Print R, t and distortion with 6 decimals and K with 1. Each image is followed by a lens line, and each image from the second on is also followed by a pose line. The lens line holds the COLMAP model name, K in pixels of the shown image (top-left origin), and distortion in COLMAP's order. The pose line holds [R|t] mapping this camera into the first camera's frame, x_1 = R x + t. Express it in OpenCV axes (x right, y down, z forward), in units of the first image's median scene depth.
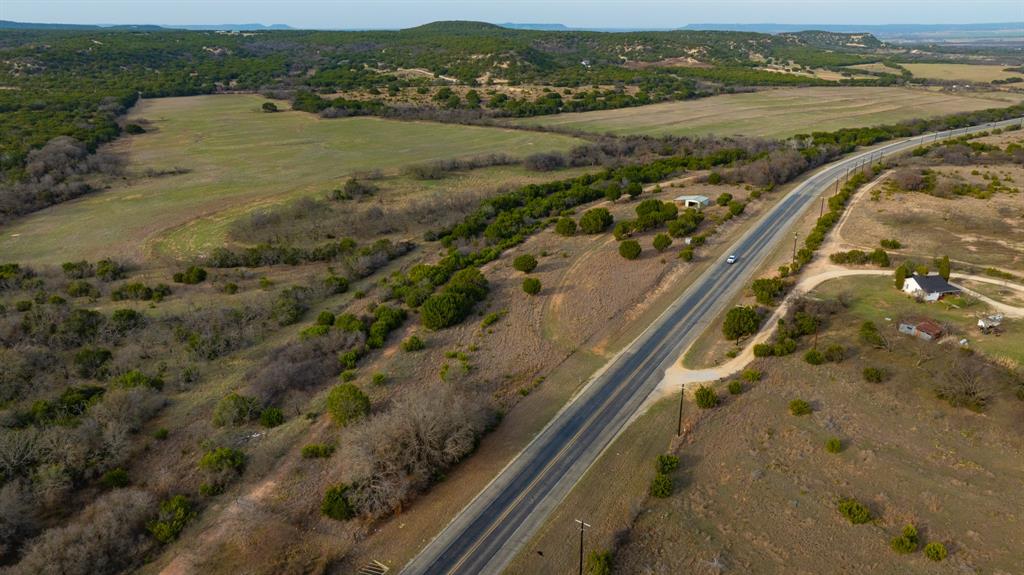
lens RADIAL K [[729.2, 0, 514.6], [0, 729.2, 290.4], [0, 0, 1]] dist [-0.043126, 0.051357]
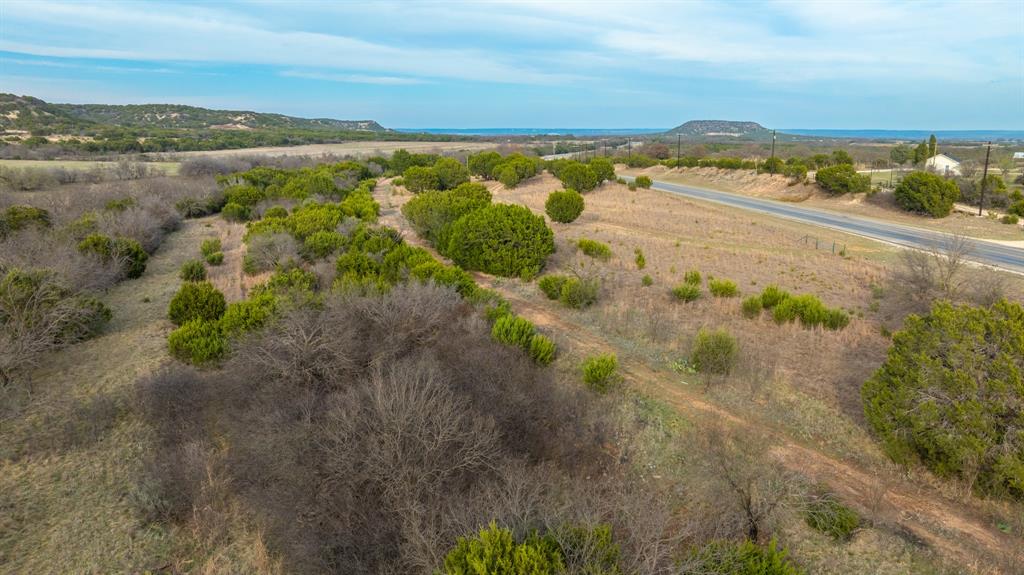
lens RADIAL K [[729.2, 0, 518.3], [0, 729.2, 288.3], [0, 0, 1]] dist [-0.043126, 0.051357]
pose [[0.782938, -0.132062, 0.607921, -0.159986], [0.216849, 0.973853, -0.067723, 0.038904], [-0.583082, 0.184850, 0.791104, 0.313434]]
